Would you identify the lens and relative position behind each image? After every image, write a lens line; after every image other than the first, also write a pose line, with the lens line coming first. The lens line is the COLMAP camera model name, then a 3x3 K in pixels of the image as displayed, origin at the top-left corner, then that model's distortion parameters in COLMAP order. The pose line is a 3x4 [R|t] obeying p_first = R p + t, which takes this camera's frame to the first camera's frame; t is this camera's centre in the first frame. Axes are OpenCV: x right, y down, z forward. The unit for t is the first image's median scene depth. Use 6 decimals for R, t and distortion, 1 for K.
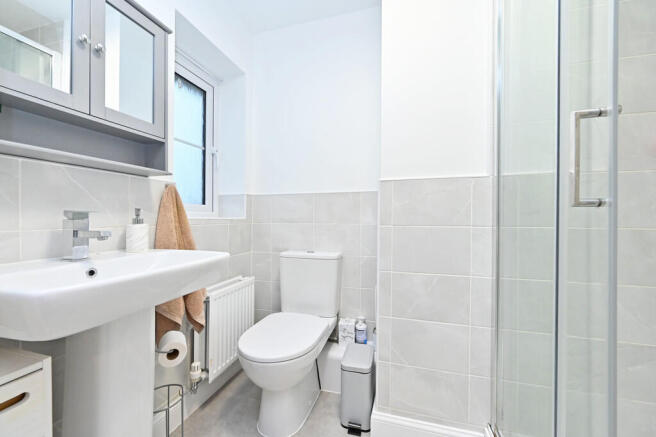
lens RADIAL K [[258.7, 0, 315.3], [0, 258.7, 221.9], [0, 0, 1]] dist [-0.002154, 0.000293]
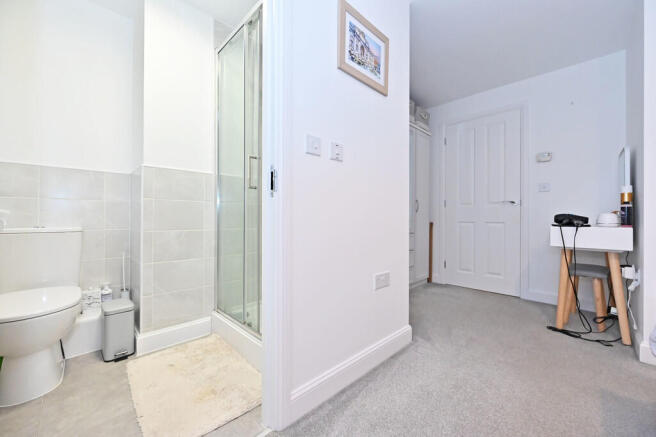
lens RADIAL K [[276.2, 0, 333.1], [0, 276.2, 218.9], [0, 0, 1]] dist [0.001026, 0.000289]
pose [[0.448072, 0.003097, 0.893992, -0.629594], [0.003471, 0.999980, -0.005204, 0.138134], [-0.893991, 0.005434, 0.448053, -0.575413]]
